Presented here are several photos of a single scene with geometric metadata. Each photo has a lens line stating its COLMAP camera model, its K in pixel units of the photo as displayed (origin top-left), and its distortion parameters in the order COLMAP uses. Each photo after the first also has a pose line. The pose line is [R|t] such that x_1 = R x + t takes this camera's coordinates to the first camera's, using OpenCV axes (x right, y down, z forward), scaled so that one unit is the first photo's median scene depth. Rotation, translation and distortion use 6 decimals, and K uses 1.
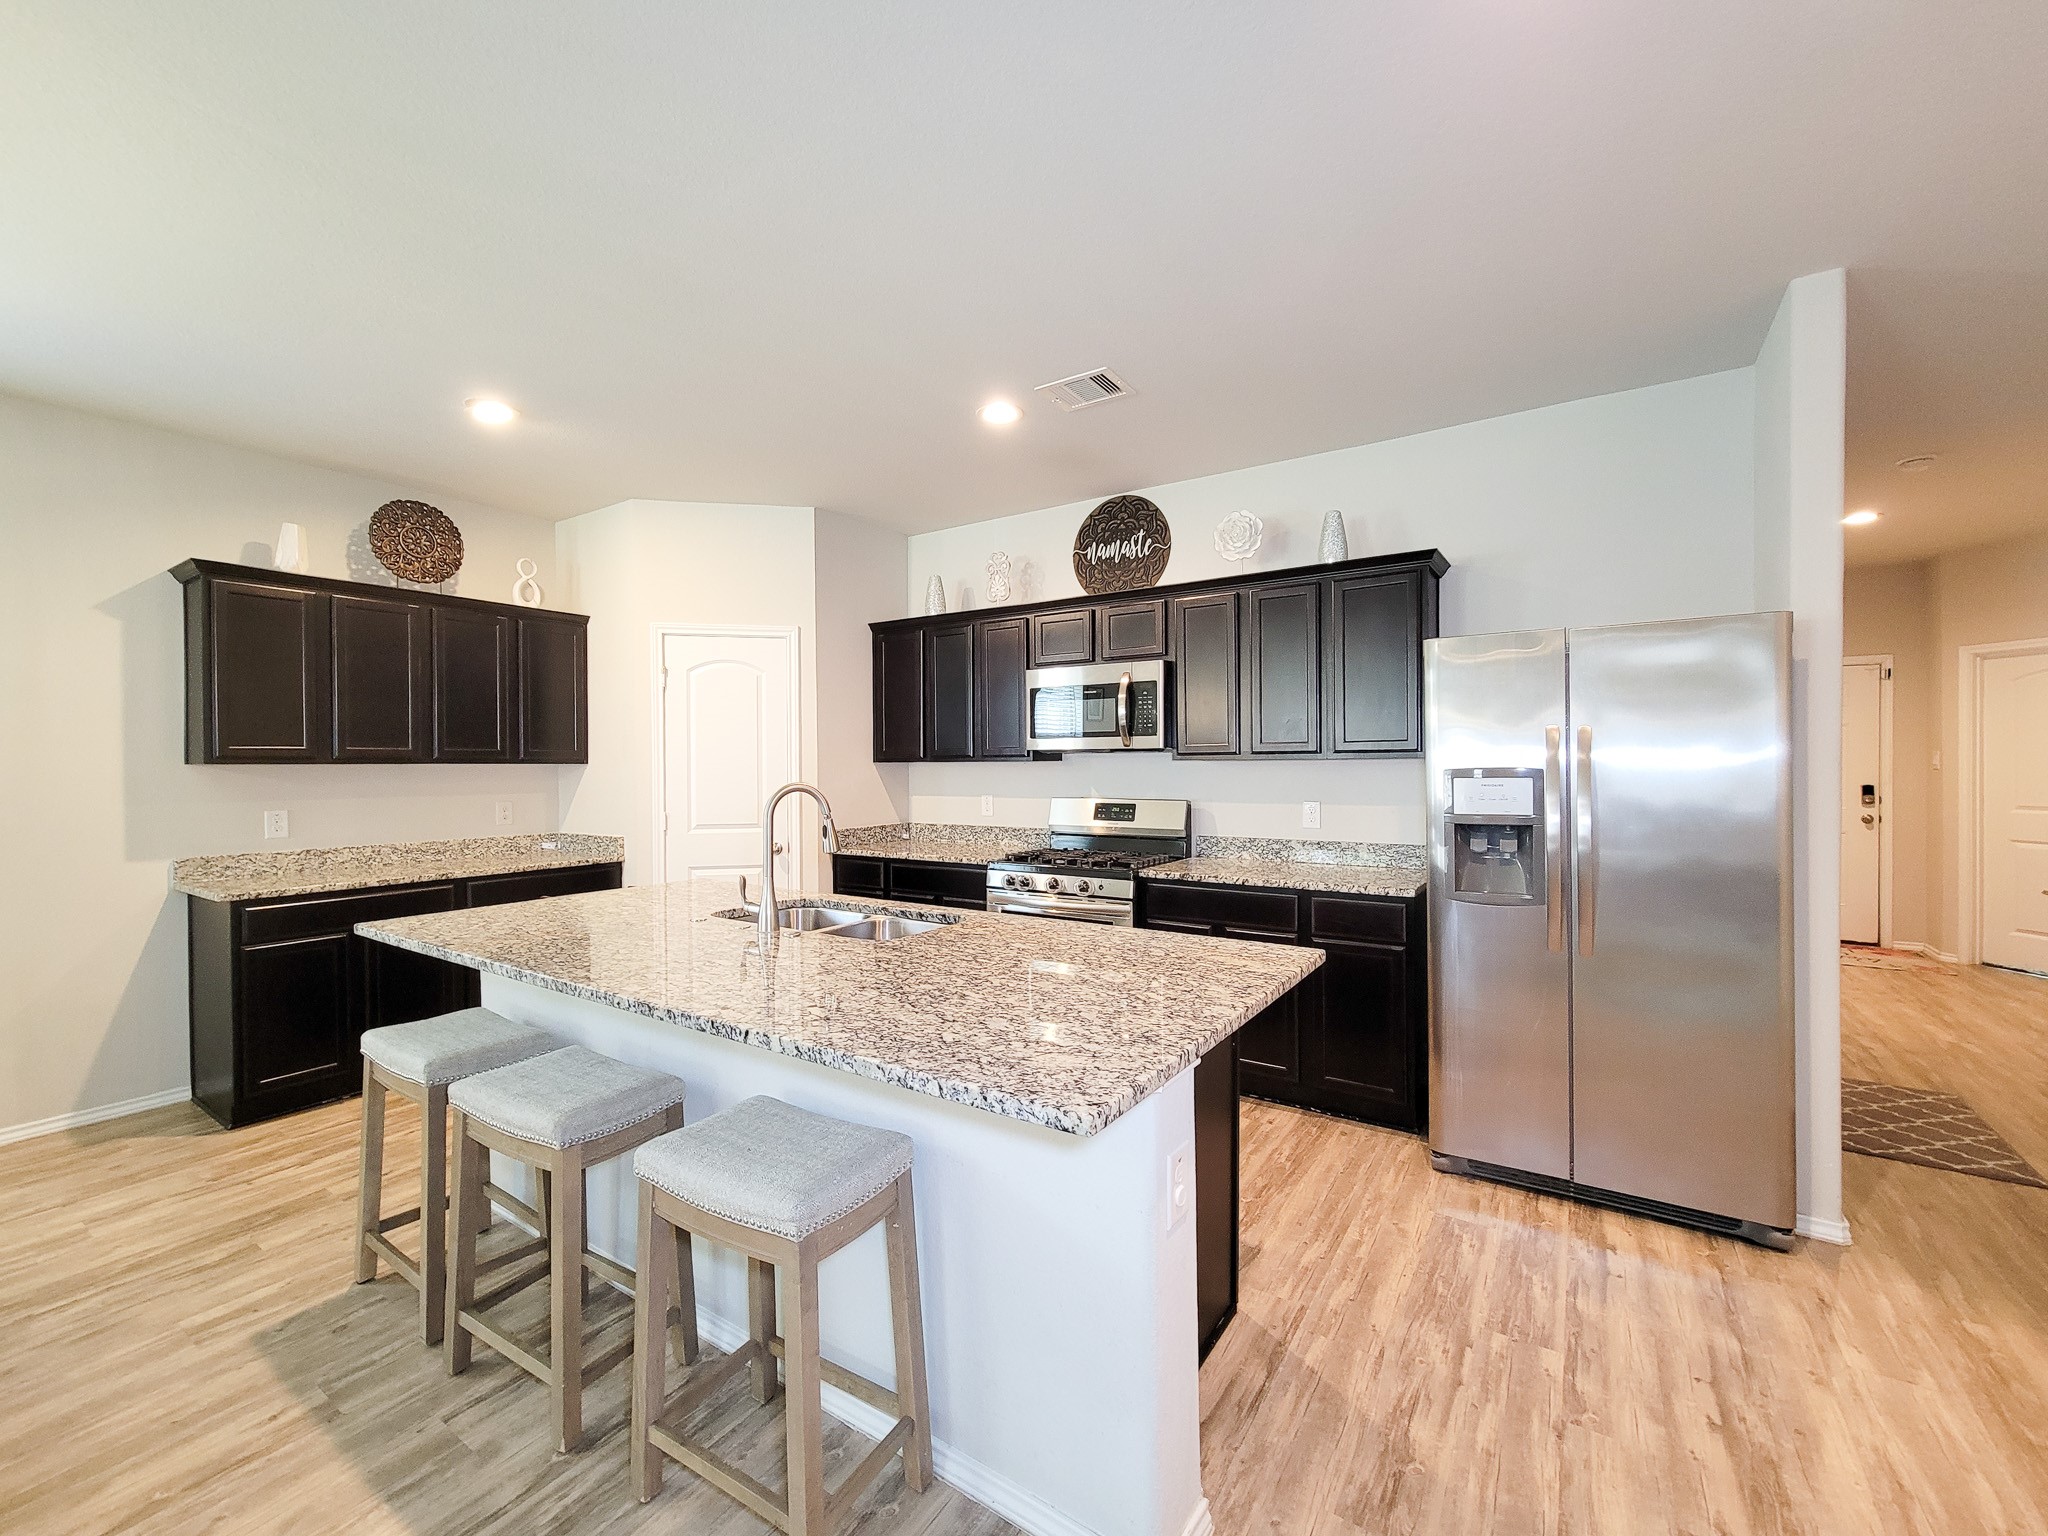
lens RADIAL K [[843.3, 0, 1027.4], [0, 843.3, 771.6], [0, 0, 1]] dist [0.000153, -0.000267]
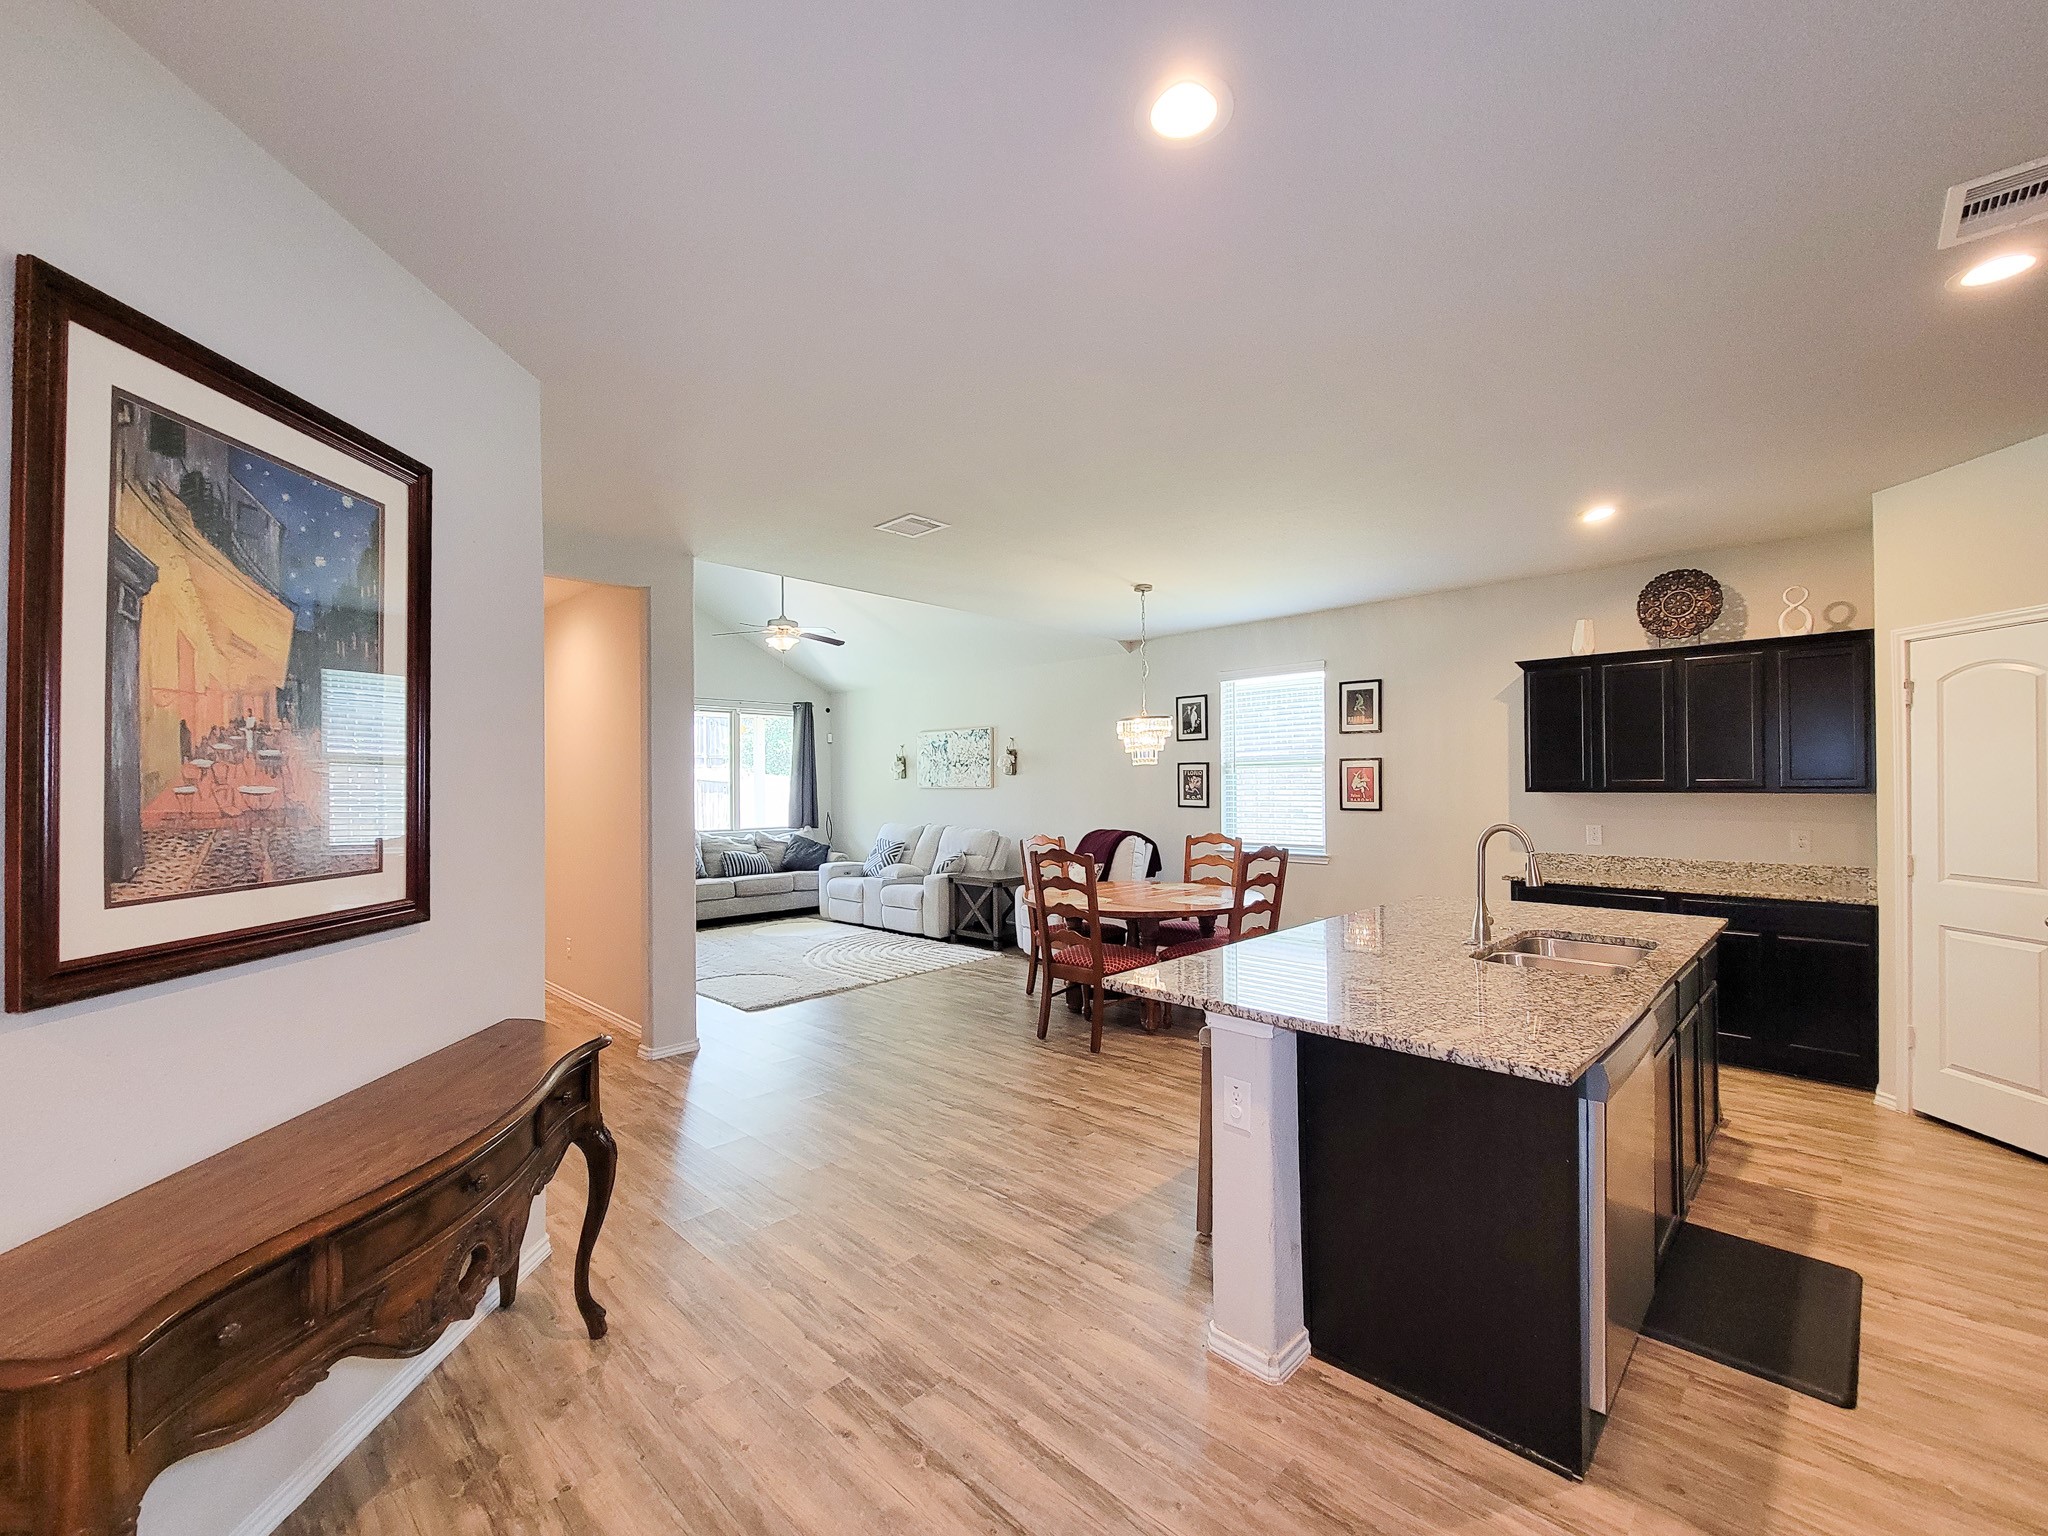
lens RADIAL K [[855.7, 0, 1021.5], [0, 855.7, 778.3], [0, 0, 1]] dist [-0.002059, -0.000557]
pose [[-0.195706, 0.002507, -0.980659, 0.618643], [0.001193, 0.999997, 0.002319, -0.032478], [0.980662, -0.000716, -0.195709, 0.328181]]
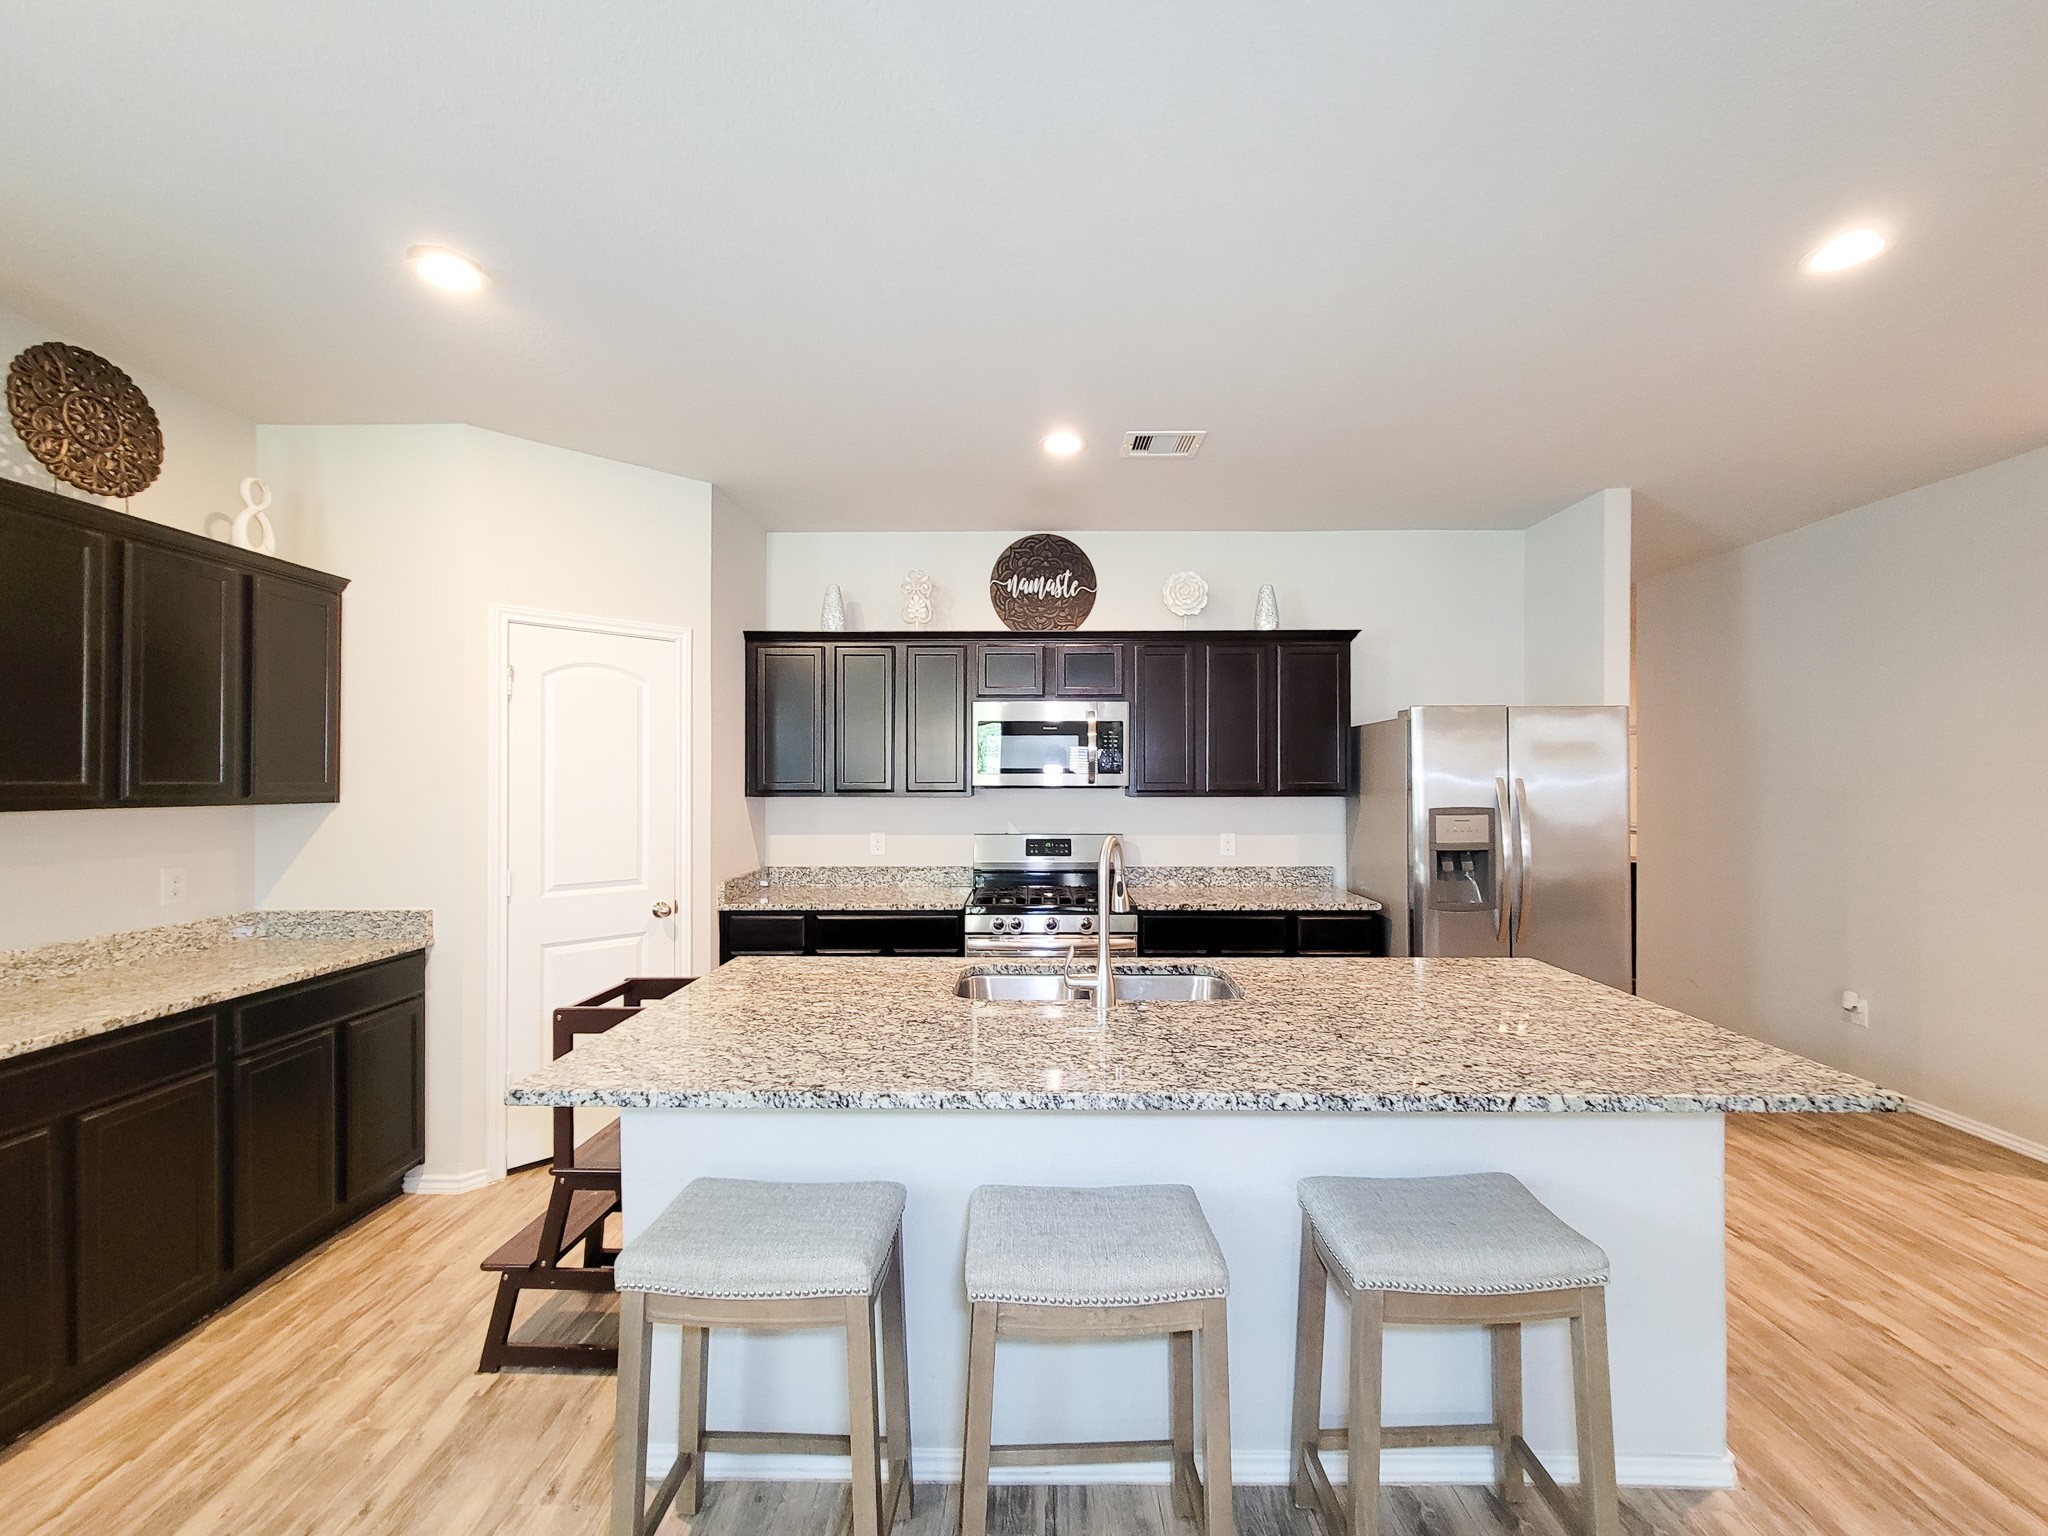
lens RADIAL K [[853.3, 0, 1037.3], [0, 853.3, 775.9], [0, 0, 1]] dist [-0.001206, -0.000709]
pose [[0.837499, 0.008874, 0.546366, -0.488103], [0.000473, 0.999856, -0.016964, -0.020824], [-0.546438, 0.014466, 0.837375, 0.163676]]
